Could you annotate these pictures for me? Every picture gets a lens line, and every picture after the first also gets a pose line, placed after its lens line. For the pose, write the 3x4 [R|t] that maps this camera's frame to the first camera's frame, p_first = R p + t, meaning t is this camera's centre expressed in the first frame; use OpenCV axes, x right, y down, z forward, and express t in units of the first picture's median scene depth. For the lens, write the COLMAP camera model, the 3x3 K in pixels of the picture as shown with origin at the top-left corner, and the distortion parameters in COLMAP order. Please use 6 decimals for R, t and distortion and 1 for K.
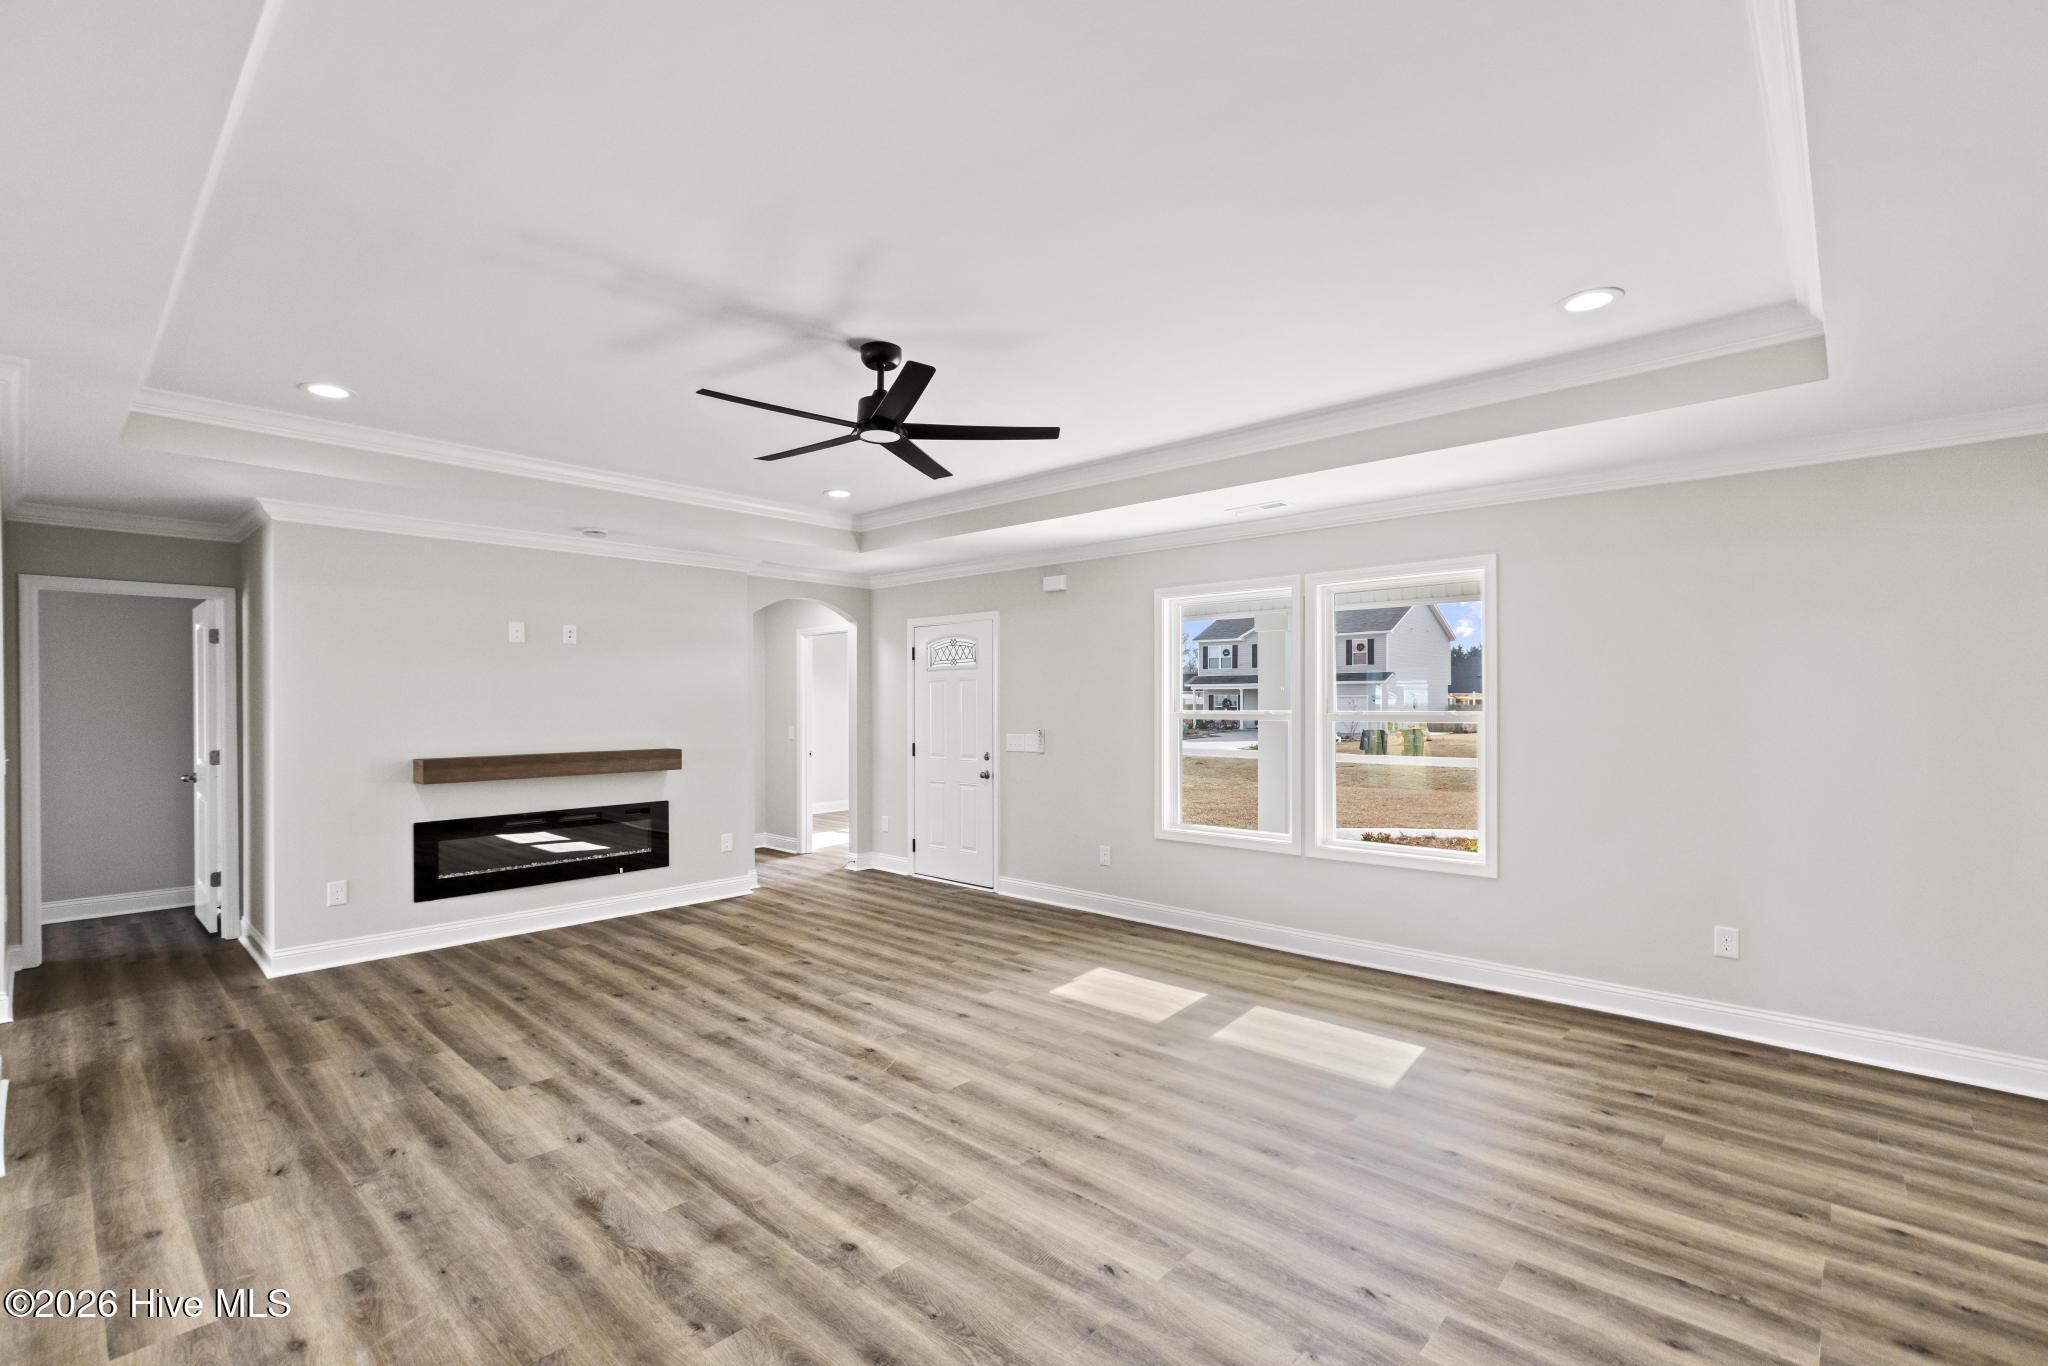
lens RADIAL K [[915.7, 0, 1023.0], [0, 915.7, 691.4], [0, 0, 1]] dist [0.003564, -0.000919]
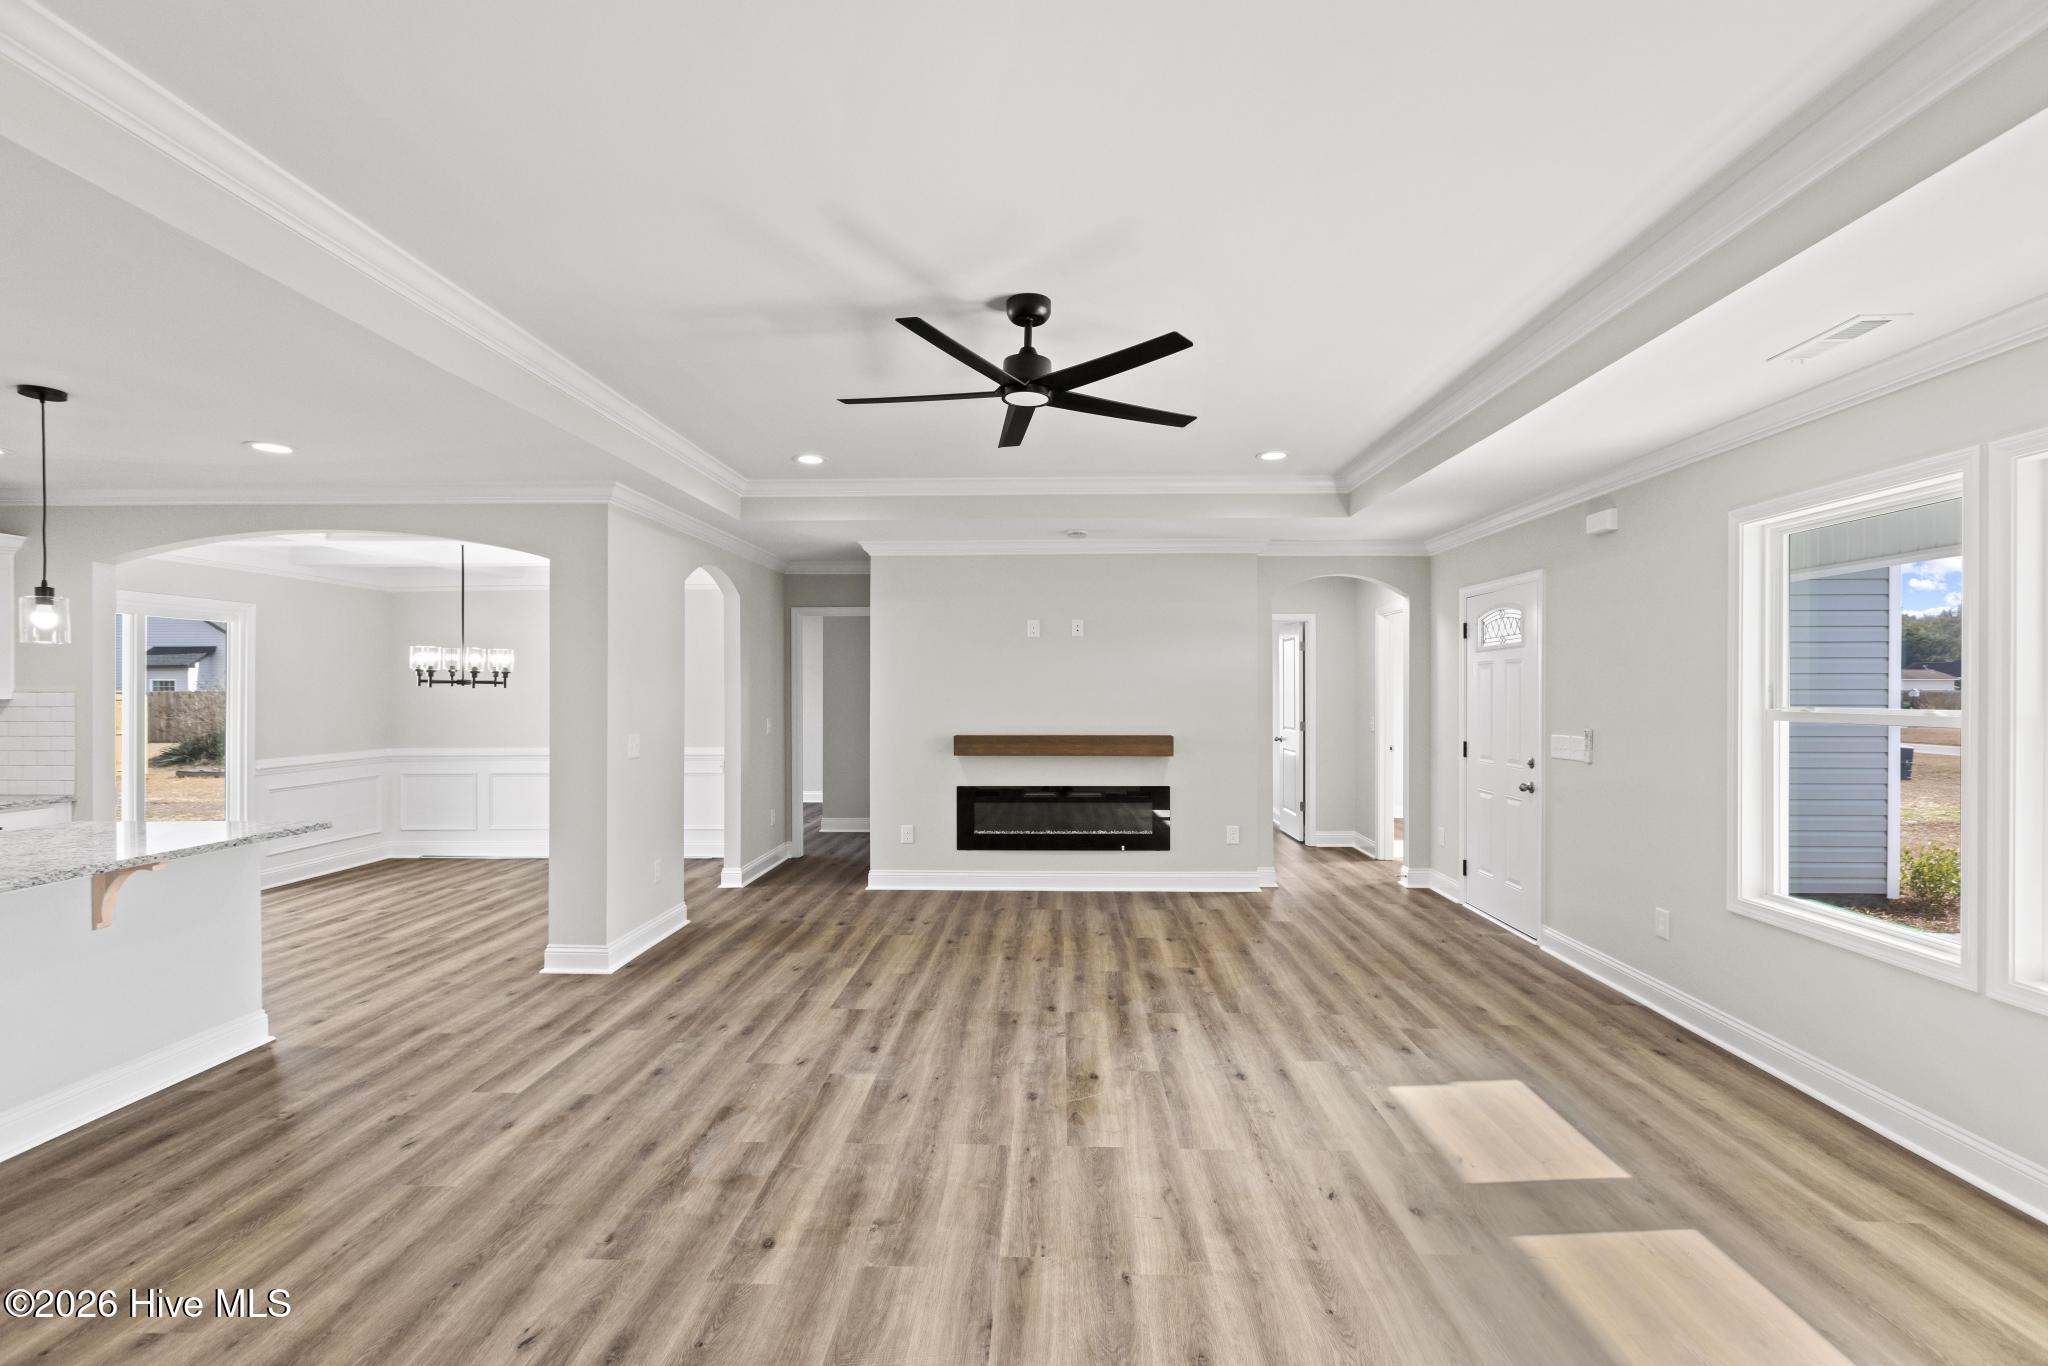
lens RADIAL K [[912.4, 0, 1030.9], [0, 912.4, 685.6], [0, 0, 1]] dist [0.001761, 0.000027]
pose [[0.656260, -0.000266, -0.754535, 0.424863], [0.006614, 0.999964, 0.005400, 0.000842], [0.754506, -0.008534, 0.656238, 0.329855]]
